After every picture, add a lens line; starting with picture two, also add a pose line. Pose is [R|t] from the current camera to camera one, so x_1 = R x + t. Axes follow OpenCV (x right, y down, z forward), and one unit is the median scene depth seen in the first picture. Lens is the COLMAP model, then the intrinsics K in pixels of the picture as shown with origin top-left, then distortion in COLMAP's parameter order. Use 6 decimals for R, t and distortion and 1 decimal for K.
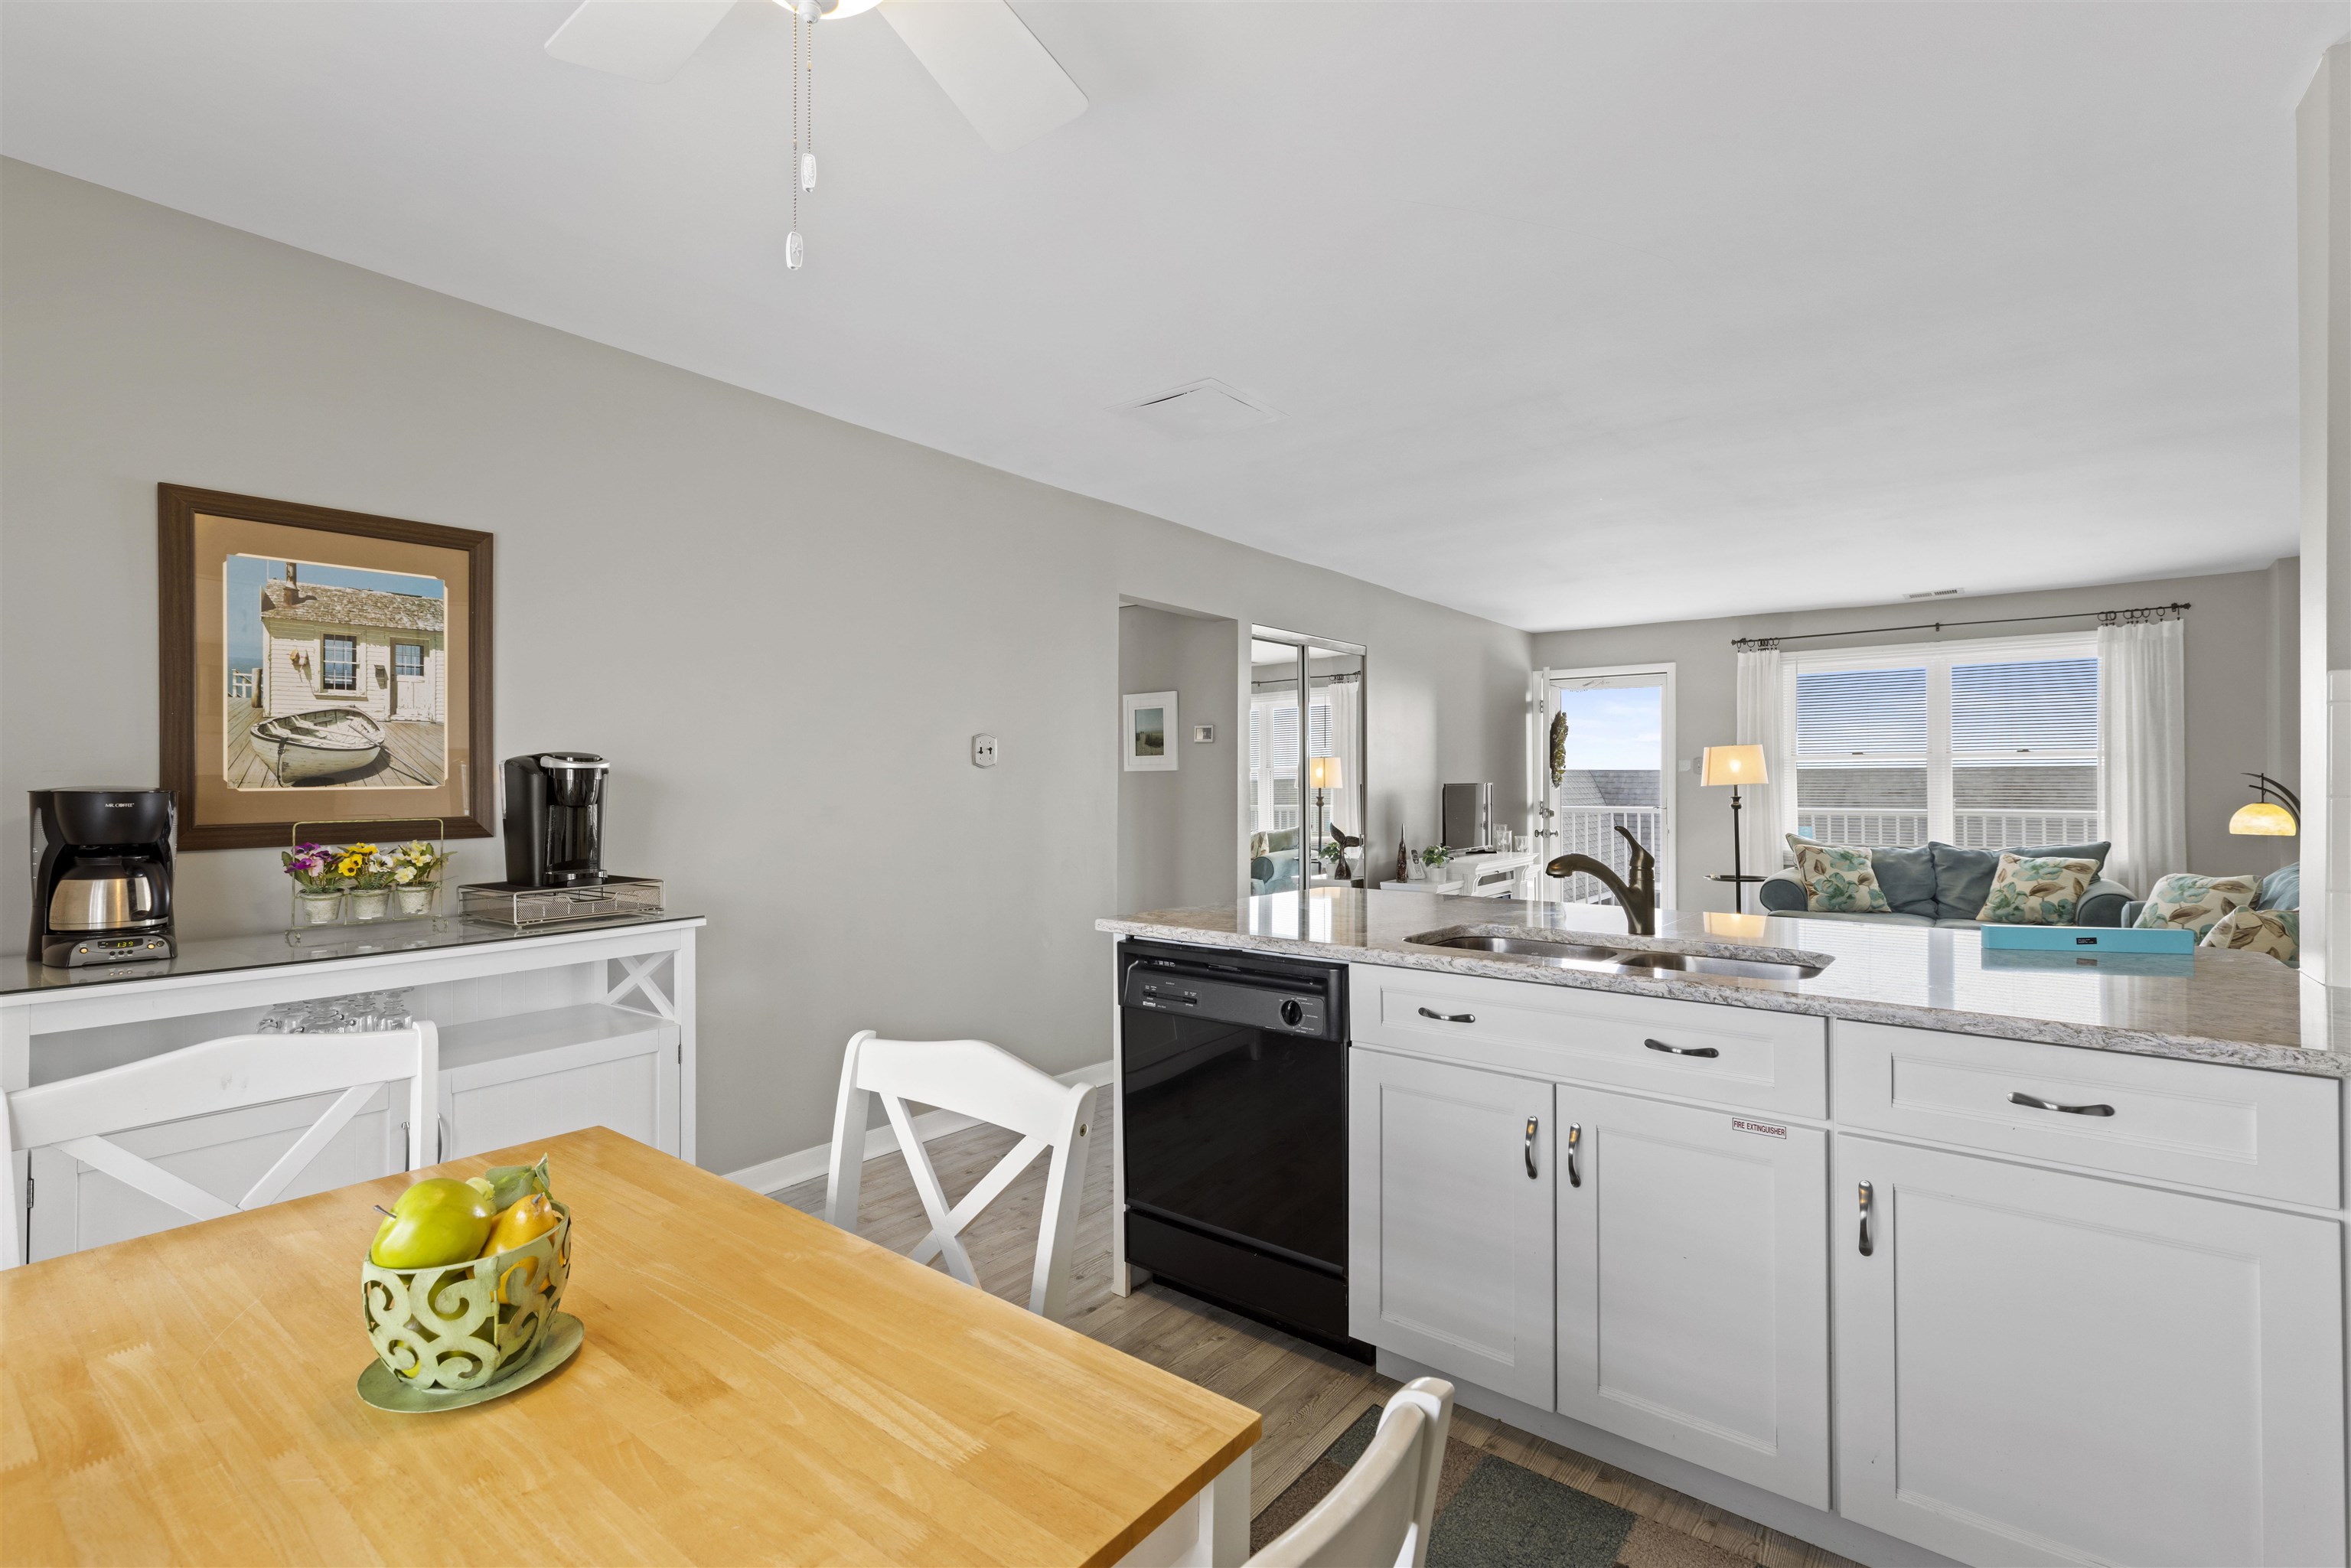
lens RADIAL K [[1069.3, 0, 1168.6], [0, 1069.3, 782.9], [0, 0, 1]] dist [0.004011, -0.000014]
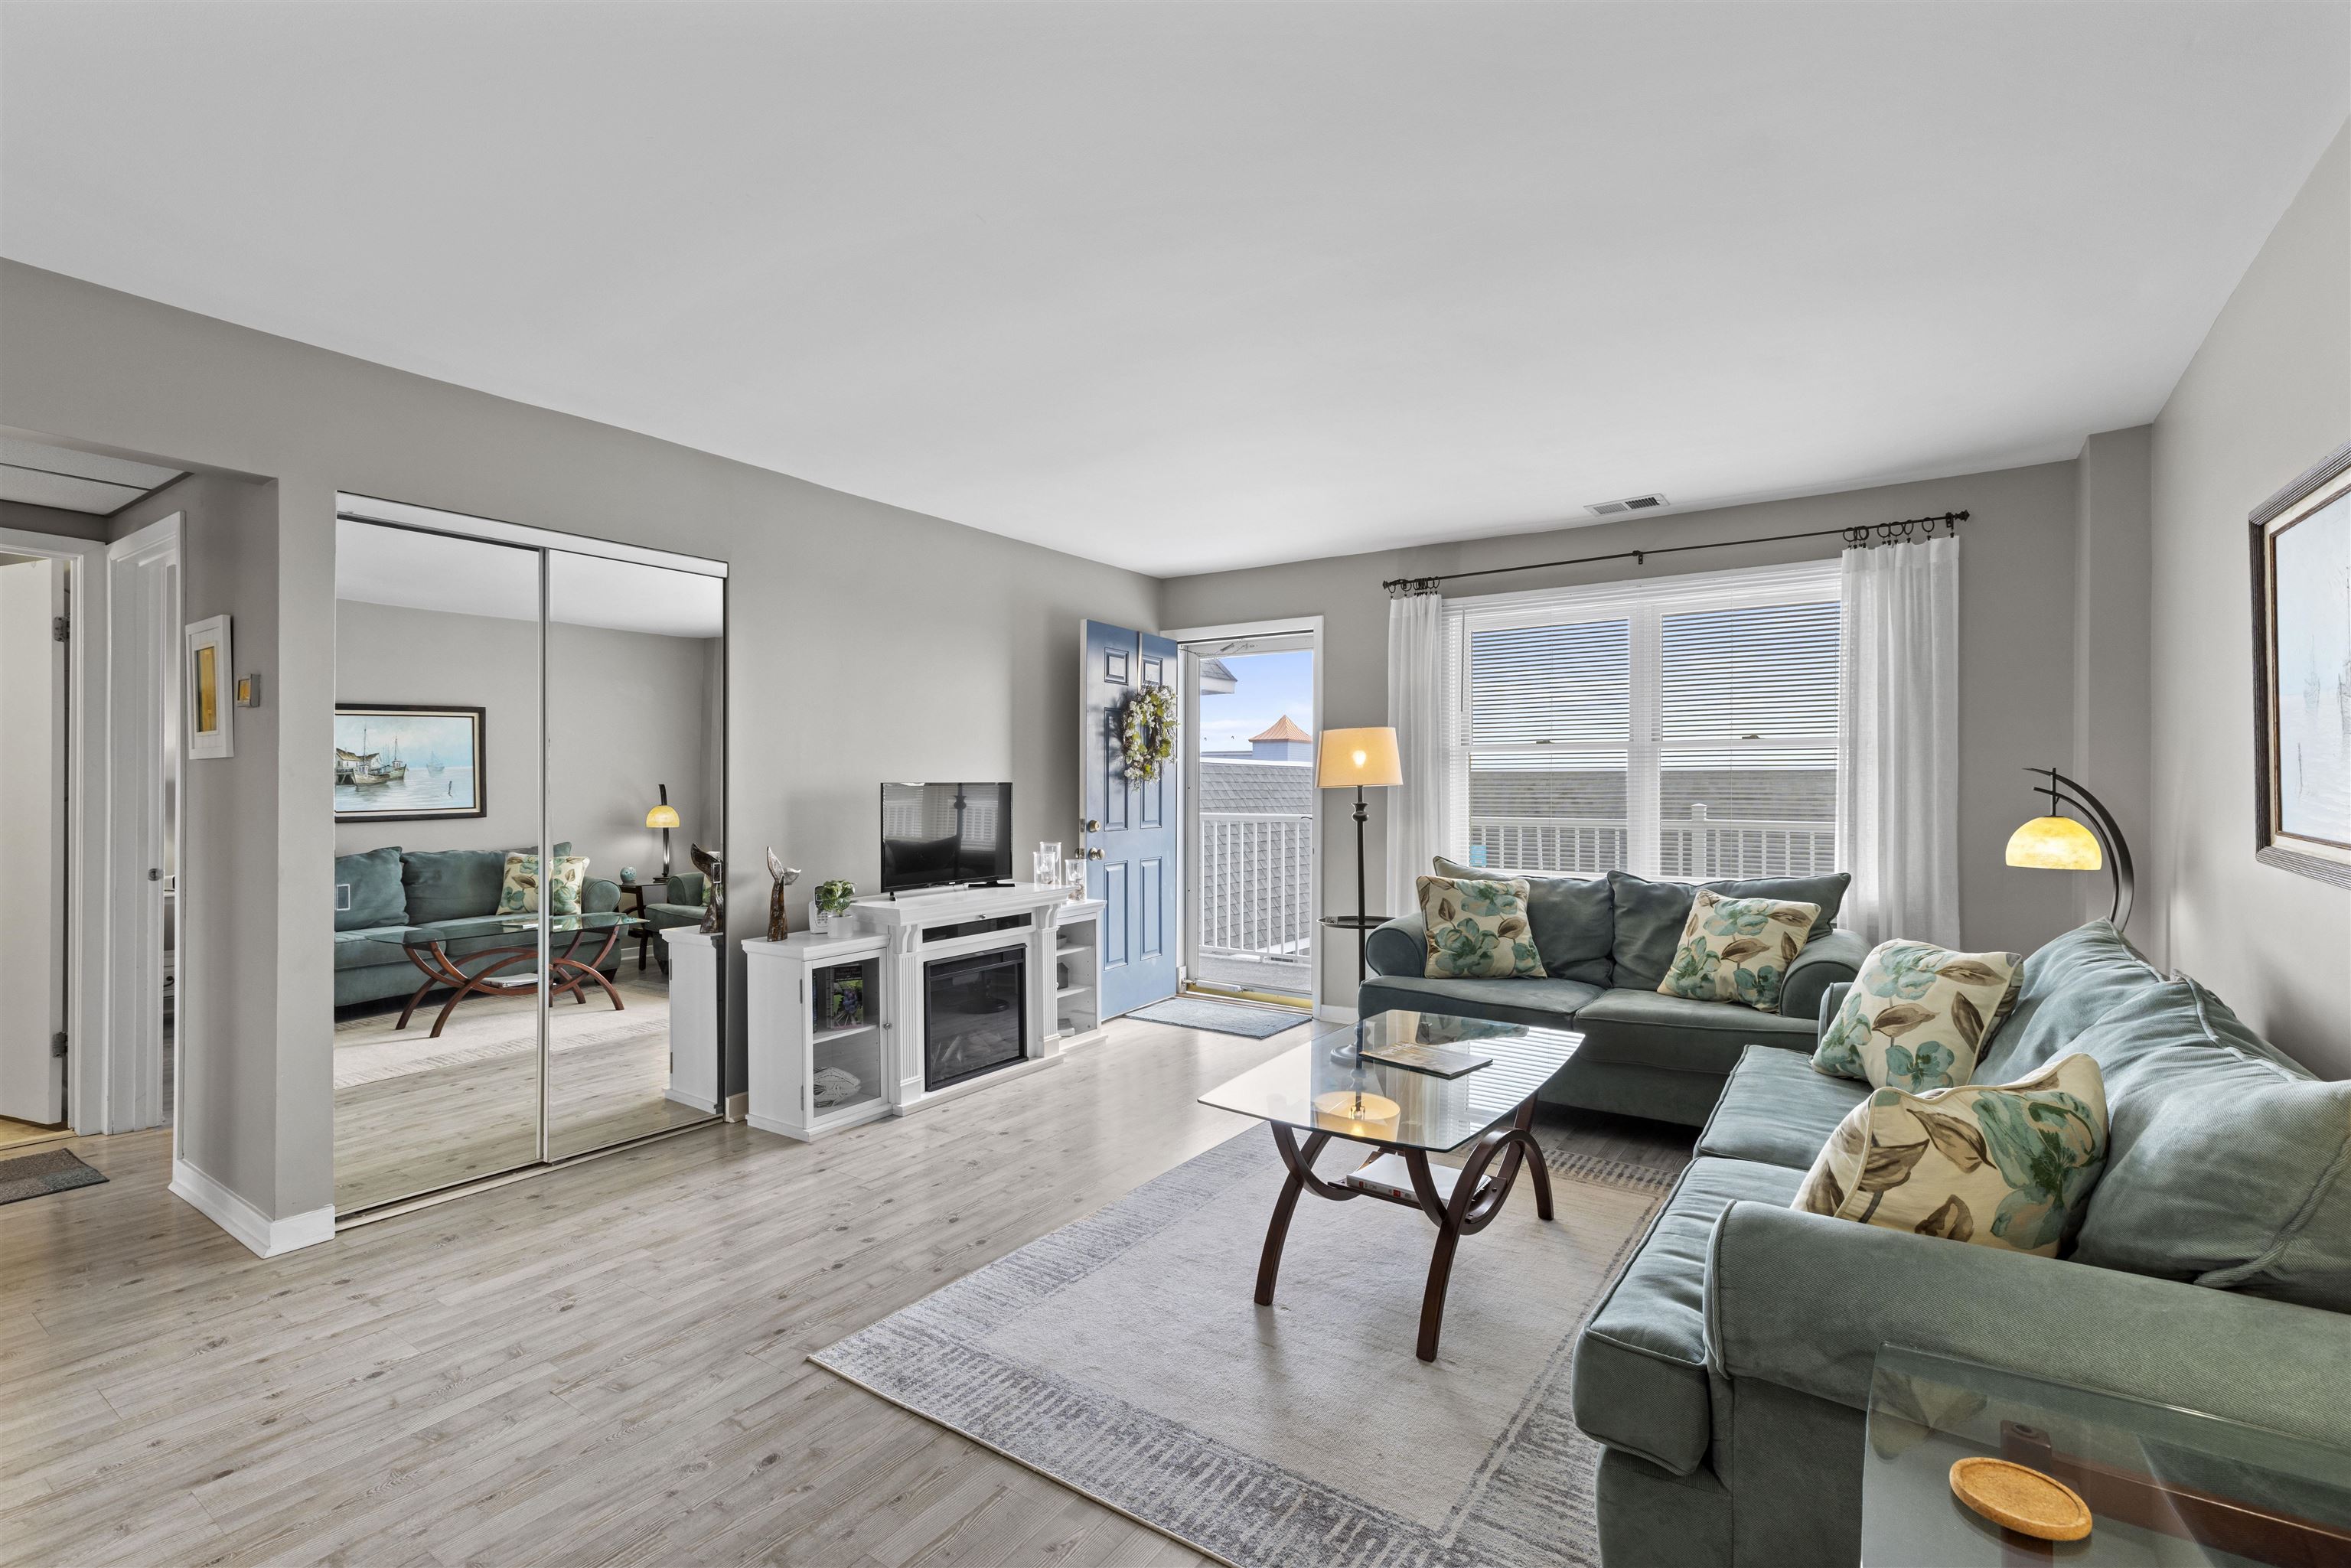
lens RADIAL K [[1069.3, 0, 1176.4], [0, 1069.3, 798.5], [0, 0, 1]] dist [0.004011, -0.000014]
pose [[0.998055, 0.002135, 0.062300, 0.371650], [-0.002900, 0.999921, 0.012192, 0.001806], [-0.062269, -0.012349, 0.997983, 0.324330]]
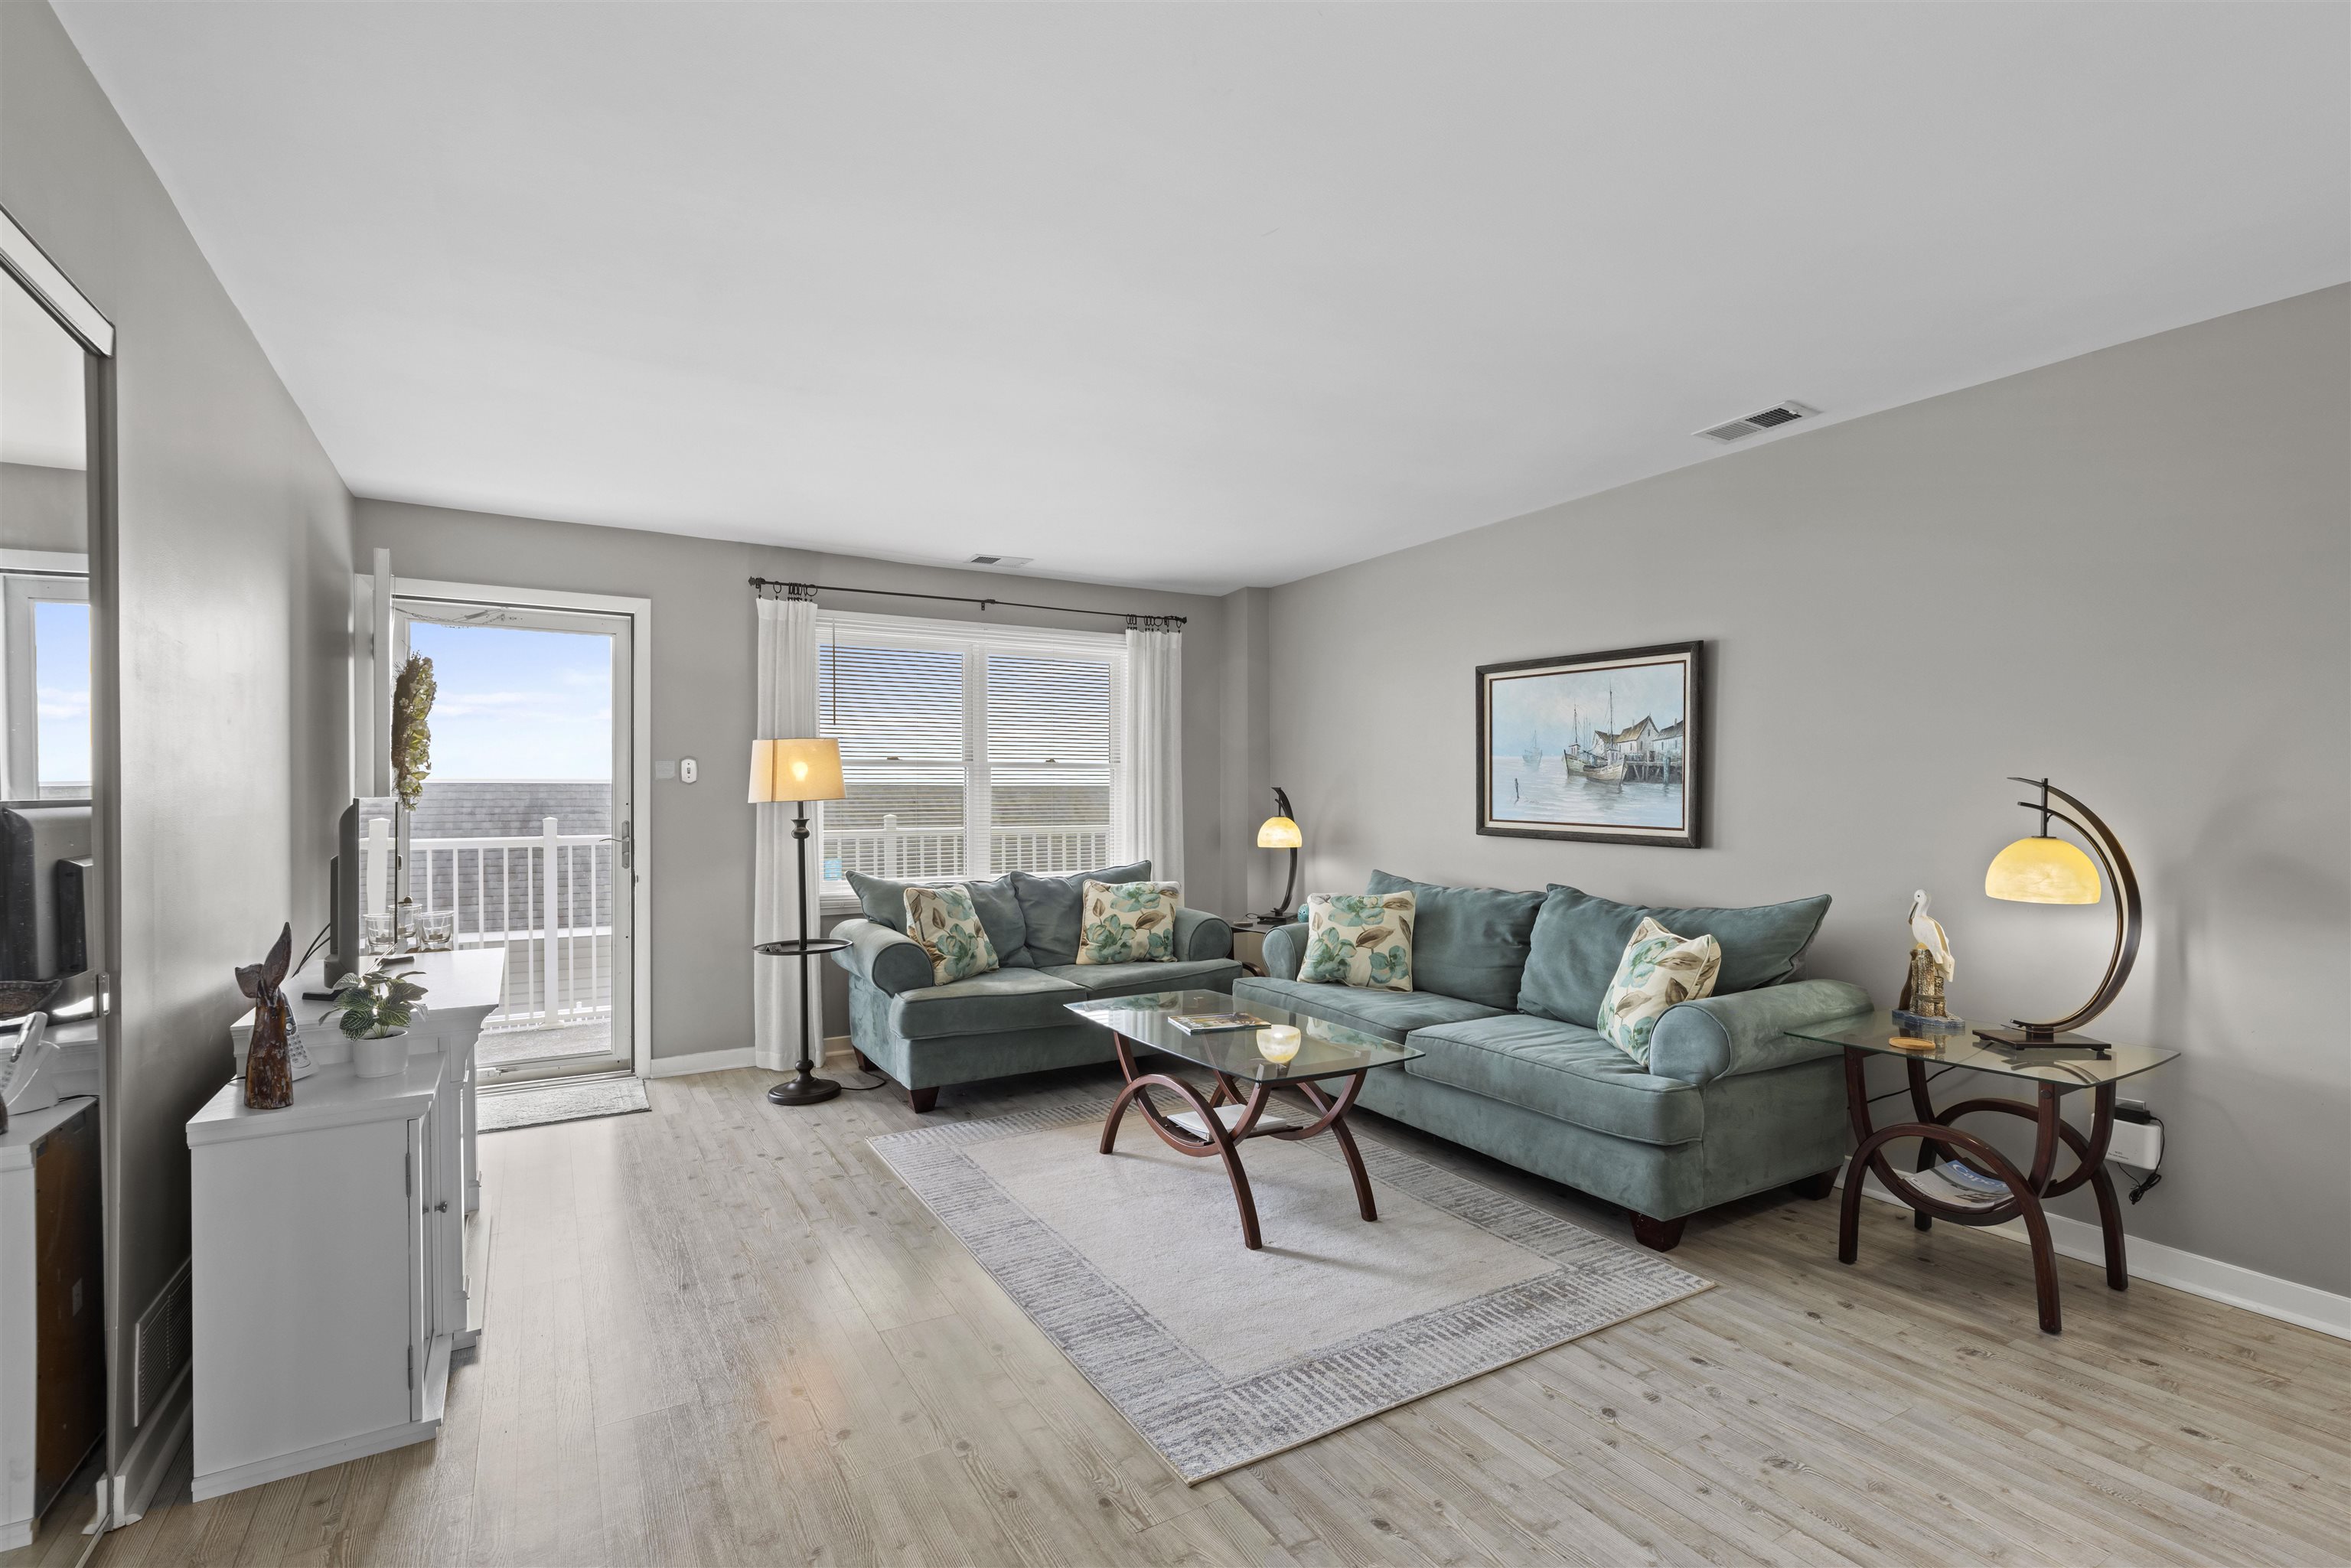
lens RADIAL K [[1069.3, 0, 1175.7], [0, 1069.3, 798.2], [0, 0, 1]] dist [0.004011, -0.000014]
pose [[0.363389, 0.000234, 0.931637, 0.017555], [0.002029, 0.999997, -0.001042, 0.001760], [-0.931635, 0.002269, 0.363388, 0.563139]]
